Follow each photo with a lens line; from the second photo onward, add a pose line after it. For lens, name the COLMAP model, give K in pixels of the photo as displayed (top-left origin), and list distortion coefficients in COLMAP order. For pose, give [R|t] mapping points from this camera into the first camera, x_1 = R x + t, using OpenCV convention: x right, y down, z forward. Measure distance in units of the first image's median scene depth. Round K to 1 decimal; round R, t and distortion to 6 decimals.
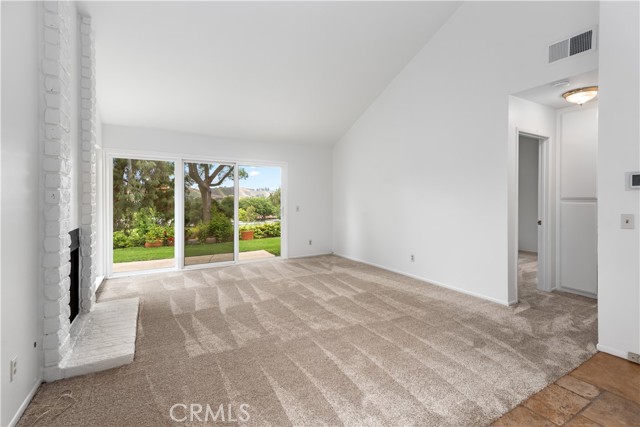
lens RADIAL K [[299.8, 0, 320.9], [0, 299.8, 203.9], [0, 0, 1]] dist [0.000075, -0.000466]
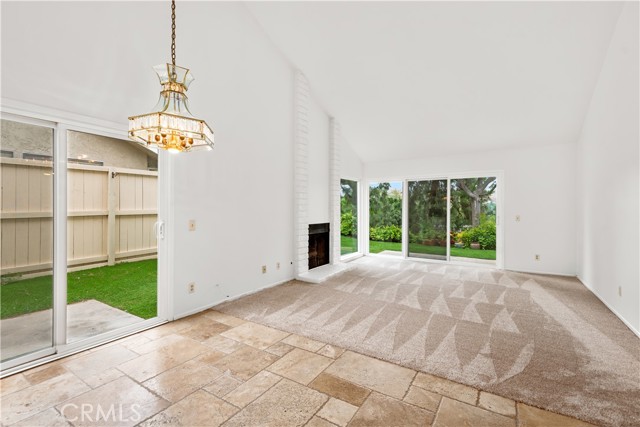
lens RADIAL K [[285.5, 0, 320.0], [0, 285.5, 213.5], [0, 0, 1]] dist [-0.028477, -0.000064]
pose [[0.444737, 0.017661, -0.895487, 0.850023], [-0.007132, 0.999844, 0.016177, -0.036508], [0.895633, -0.000809, 0.444794, 0.011429]]
